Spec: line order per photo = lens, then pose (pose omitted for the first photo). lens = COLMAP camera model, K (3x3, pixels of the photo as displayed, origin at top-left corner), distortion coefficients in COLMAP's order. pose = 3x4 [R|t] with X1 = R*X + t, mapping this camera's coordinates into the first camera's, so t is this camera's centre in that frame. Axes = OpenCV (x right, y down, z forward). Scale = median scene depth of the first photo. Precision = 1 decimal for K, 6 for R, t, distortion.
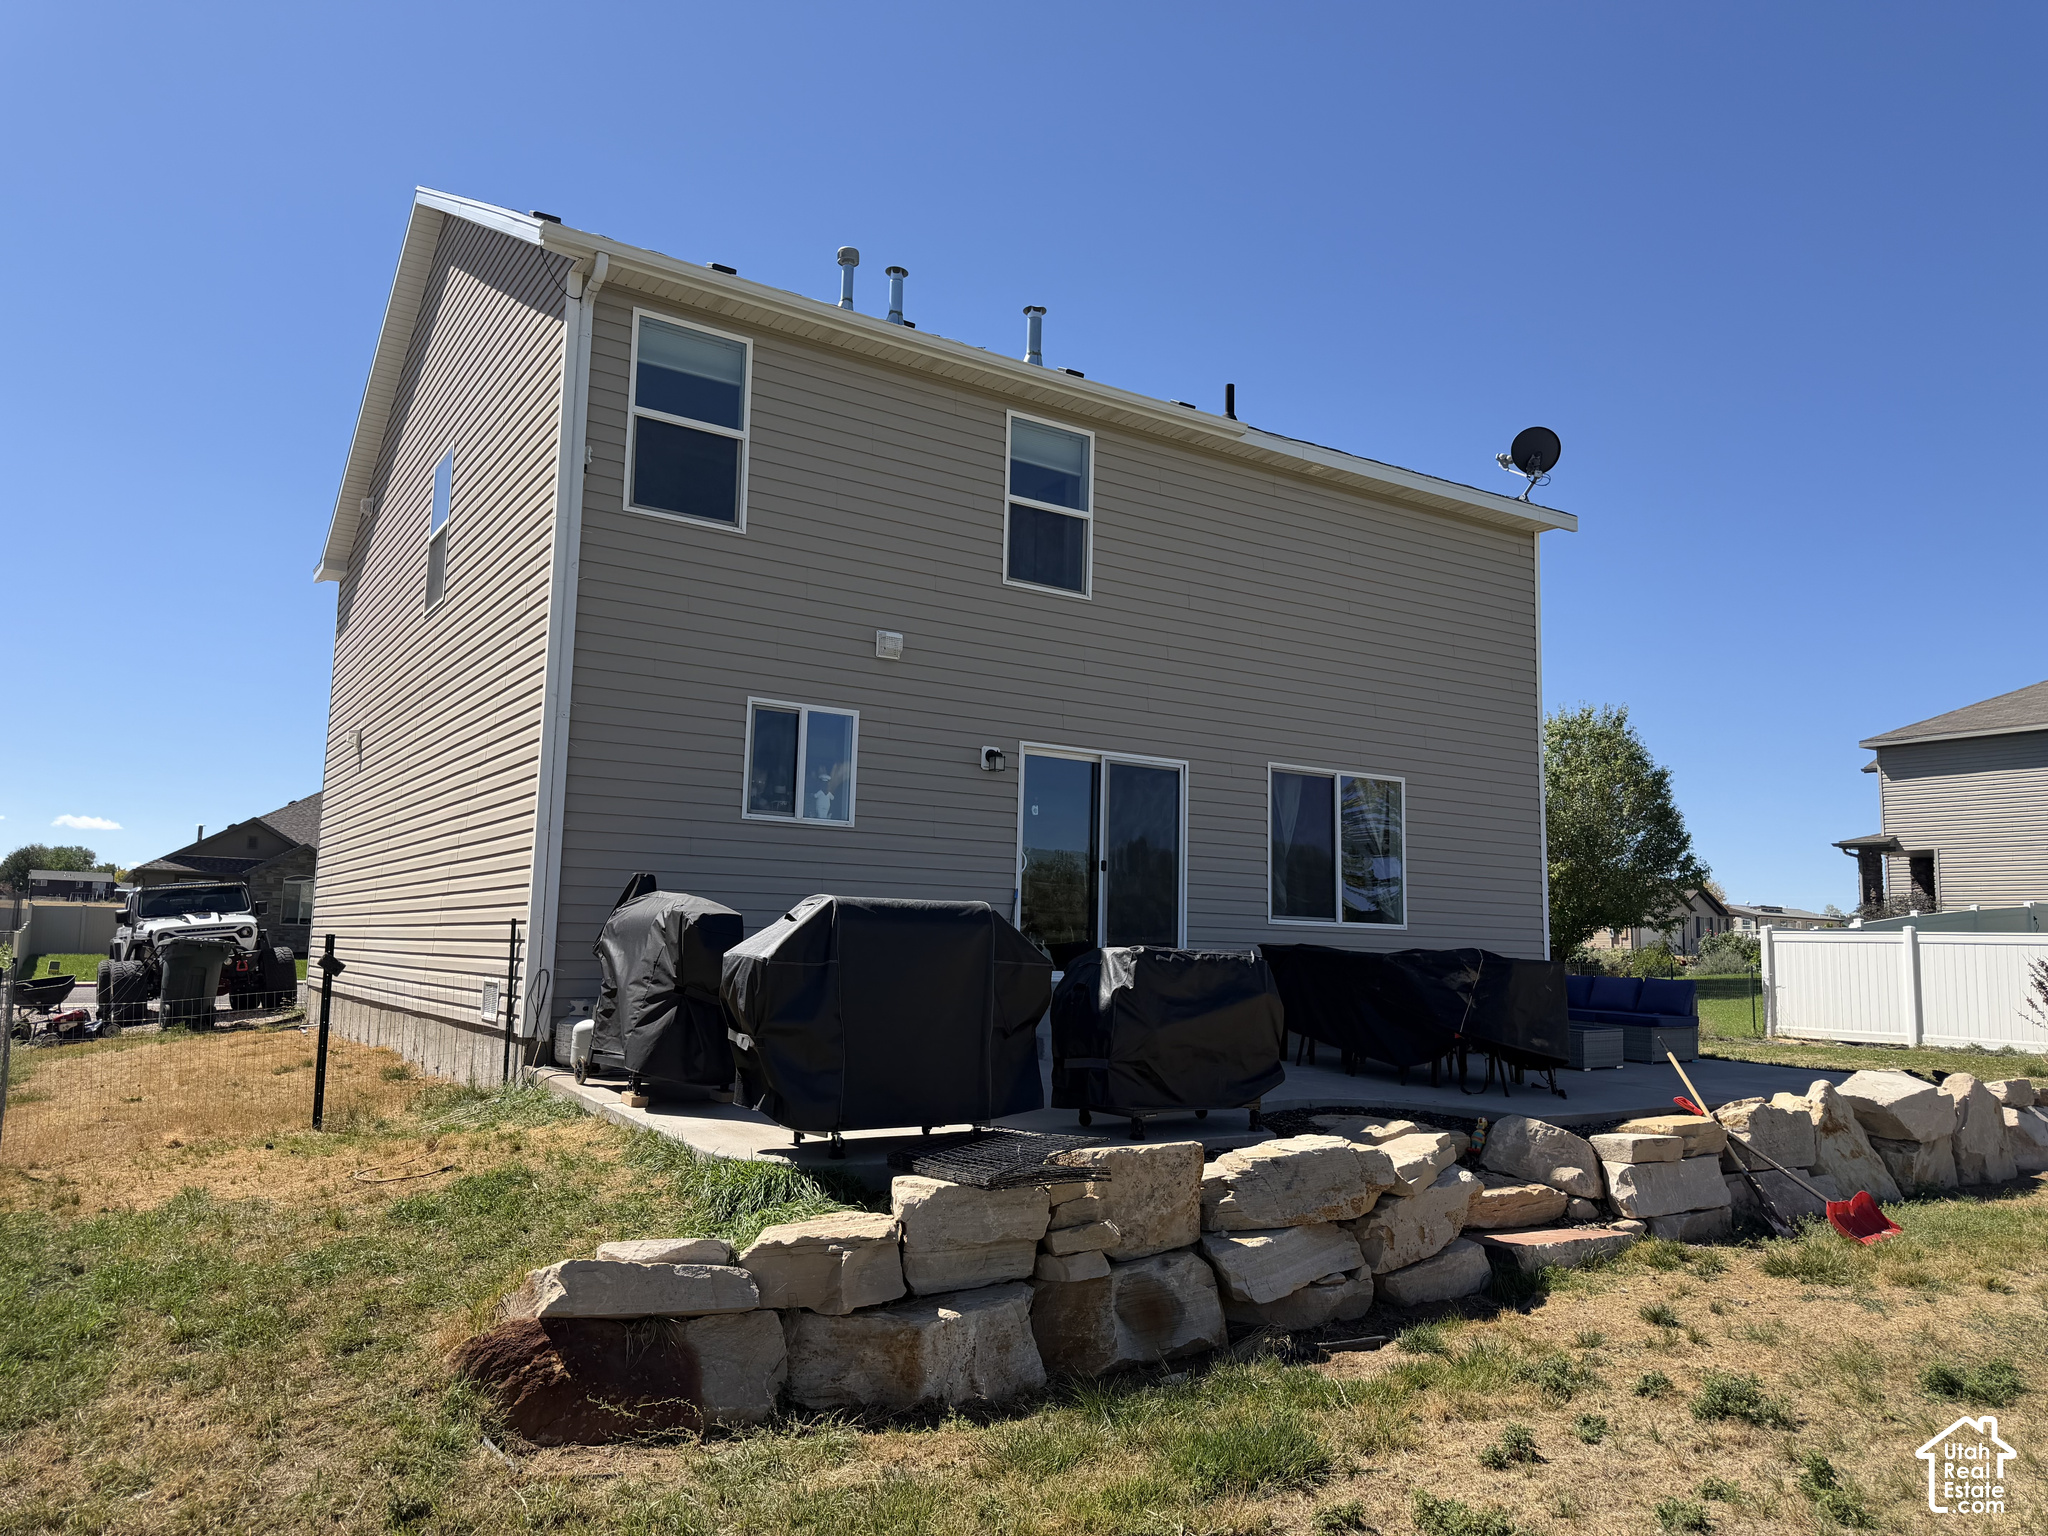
lens RADIAL K [[1421.4, 0, 1024.0], [0, 1421.4, 768.0], [0, 0, 1]] dist [0.126884, -0.230569]
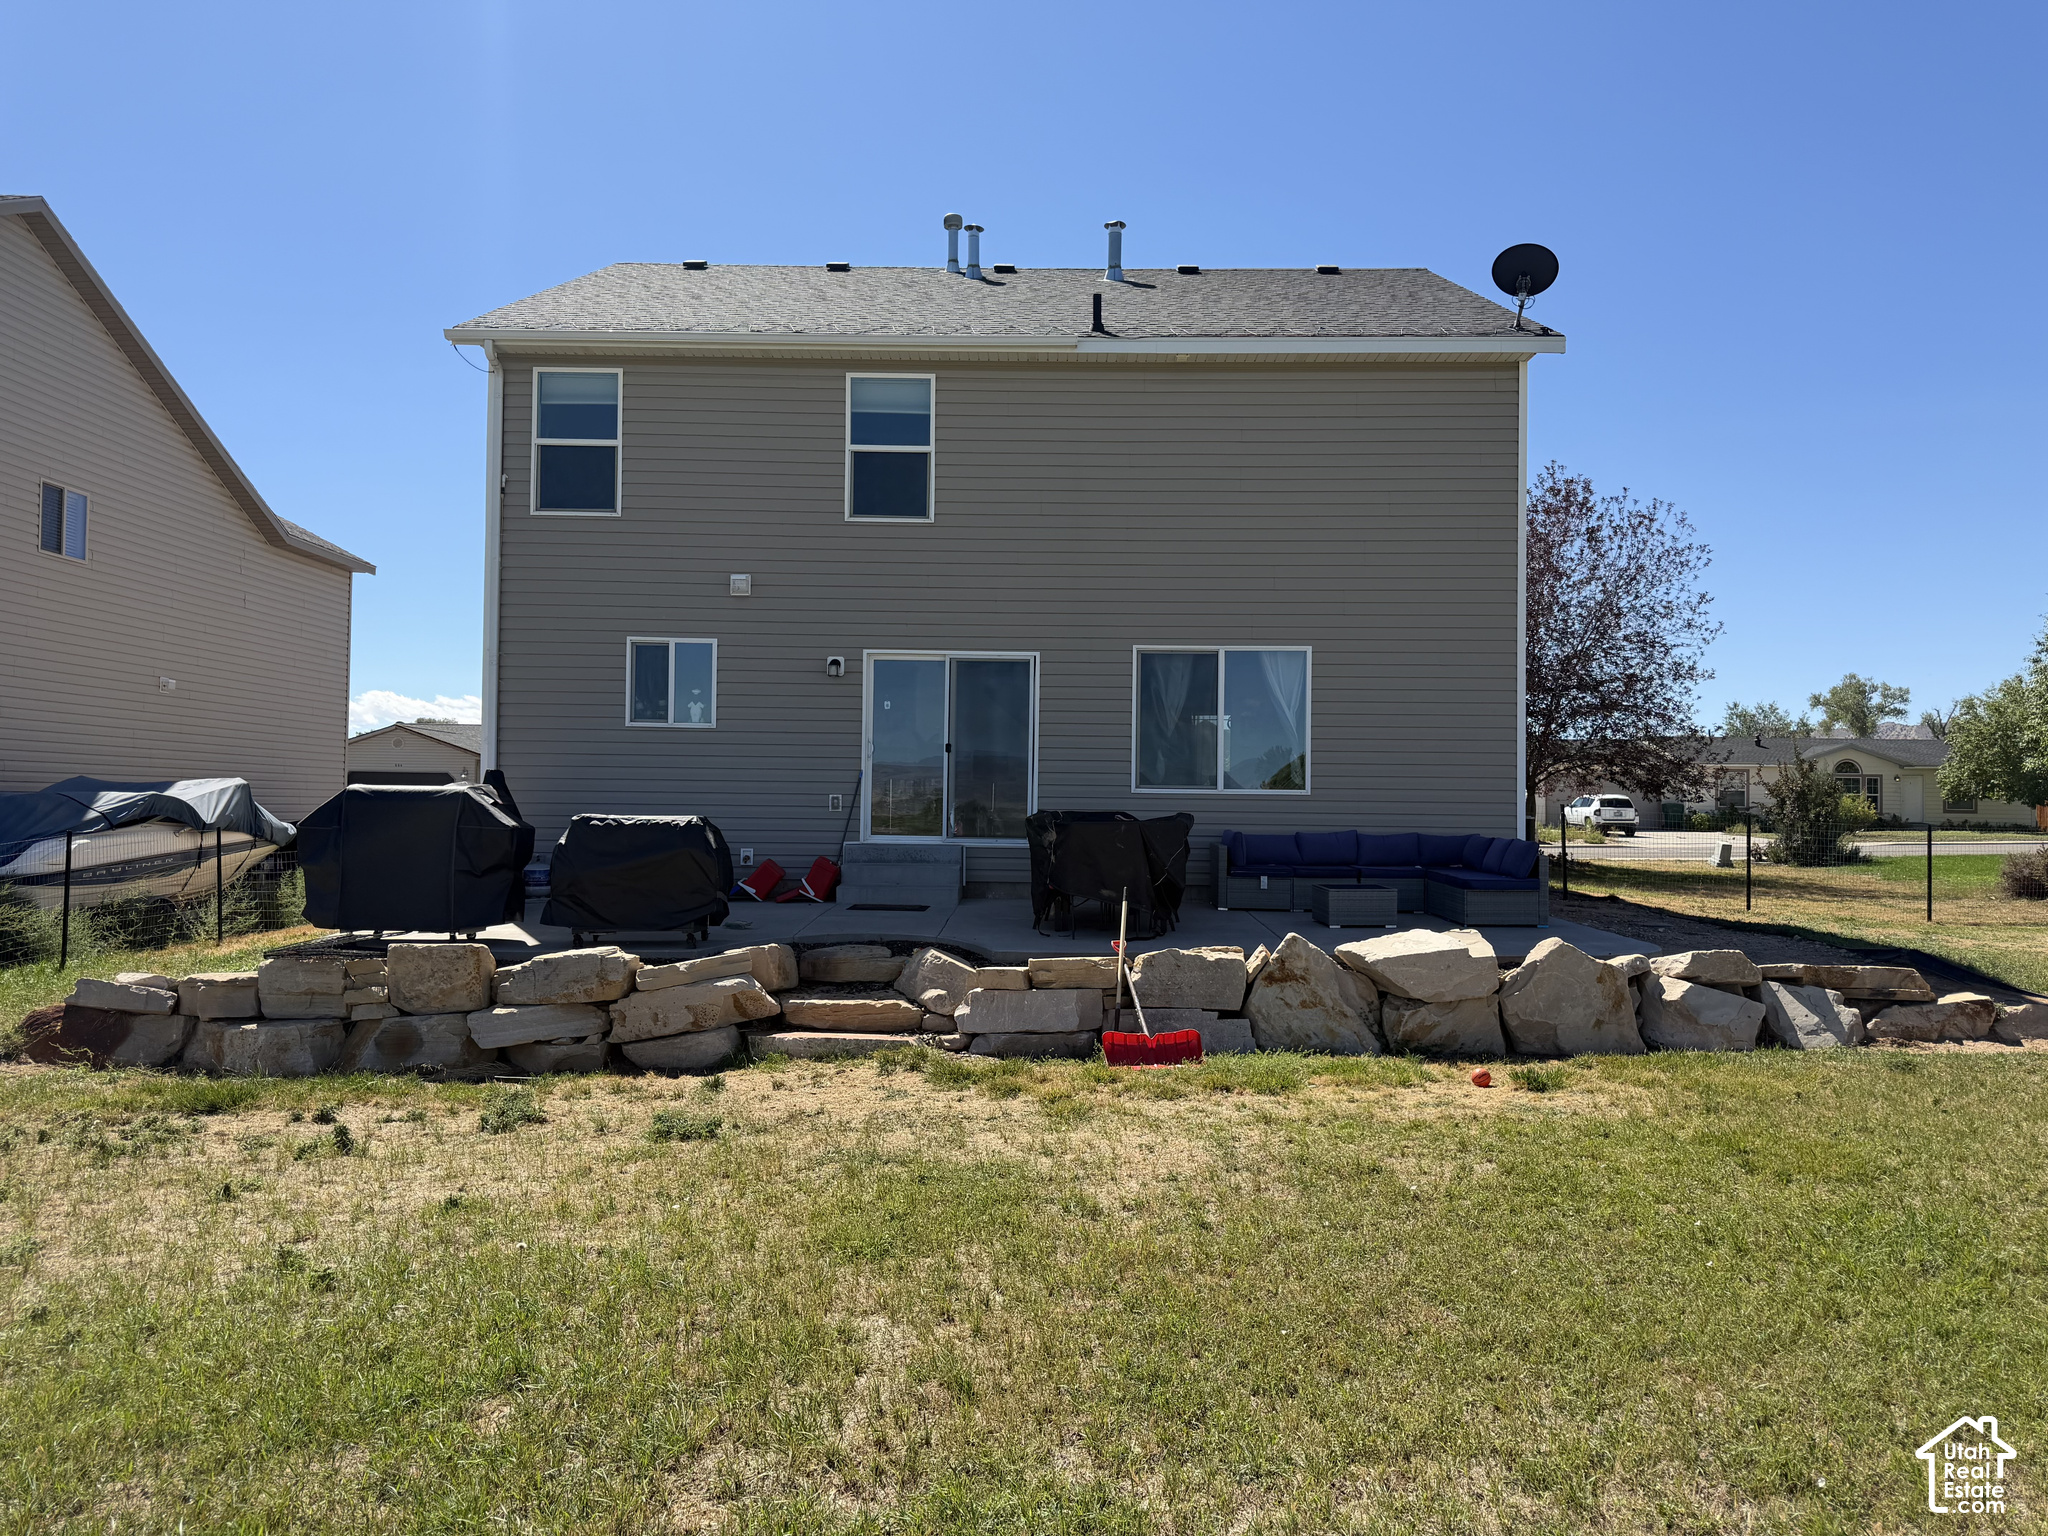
lens RADIAL K [[1421.4, 0, 1024.0], [0, 1421.4, 768.0], [0, 0, 1]] dist [0.126884, -0.230569]
pose [[0.833222, -0.029241, -0.552165, 0.849751], [0.076713, 0.995057, 0.063066, 0.017038], [0.547591, -0.094906, 0.831346, 0.051113]]
